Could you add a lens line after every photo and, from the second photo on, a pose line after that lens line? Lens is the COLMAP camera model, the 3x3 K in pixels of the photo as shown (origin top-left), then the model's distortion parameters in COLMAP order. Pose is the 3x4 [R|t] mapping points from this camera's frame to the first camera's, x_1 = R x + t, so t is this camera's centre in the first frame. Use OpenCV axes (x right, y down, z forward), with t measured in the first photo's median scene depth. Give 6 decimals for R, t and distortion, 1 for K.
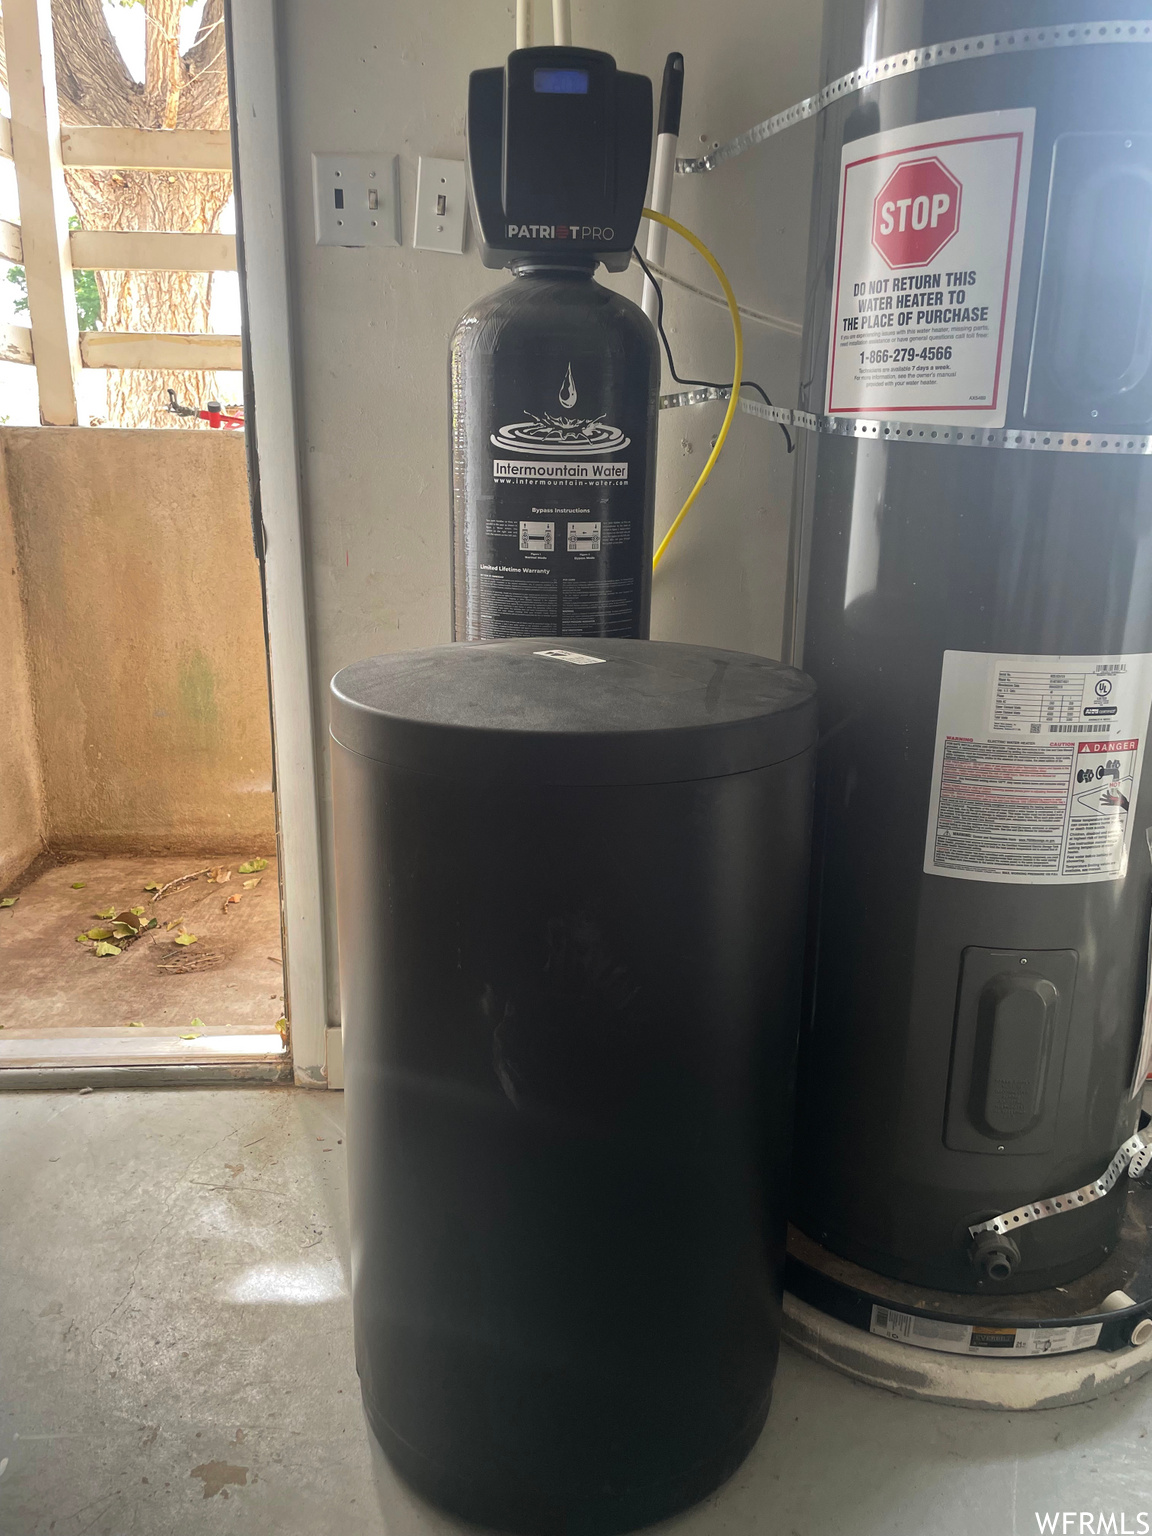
lens RADIAL K [[1176.4, 0, 571.6], [0, 1176.4, 766.6], [0, 0, 1]] dist [0.082743, -0.101200]
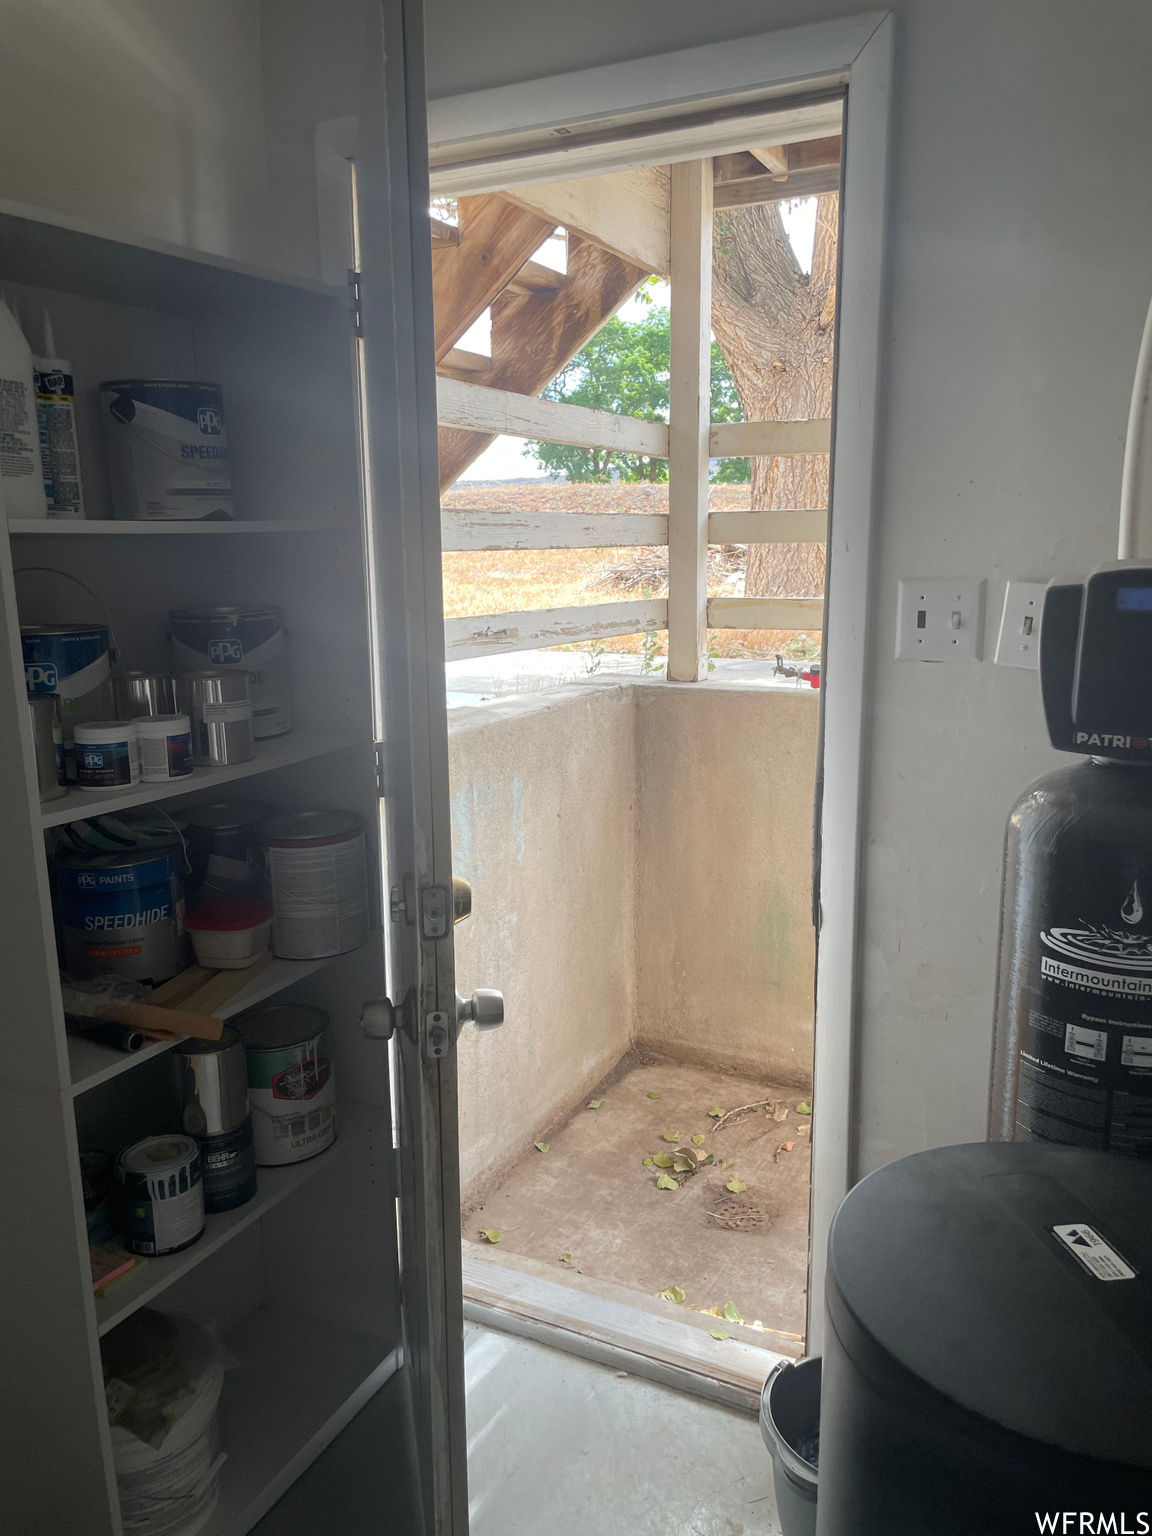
lens RADIAL K [[1176.4, 0, 562.1], [0, 1176.4, 762.4], [0, 0, 1]] dist [0.082743, -0.101200]
pose [[0.866739, 0.075763, -0.492974, 0.030481], [-0.108020, 0.993451, -0.037239, -0.170957], [0.486925, 0.085528, 0.869246, -0.018677]]
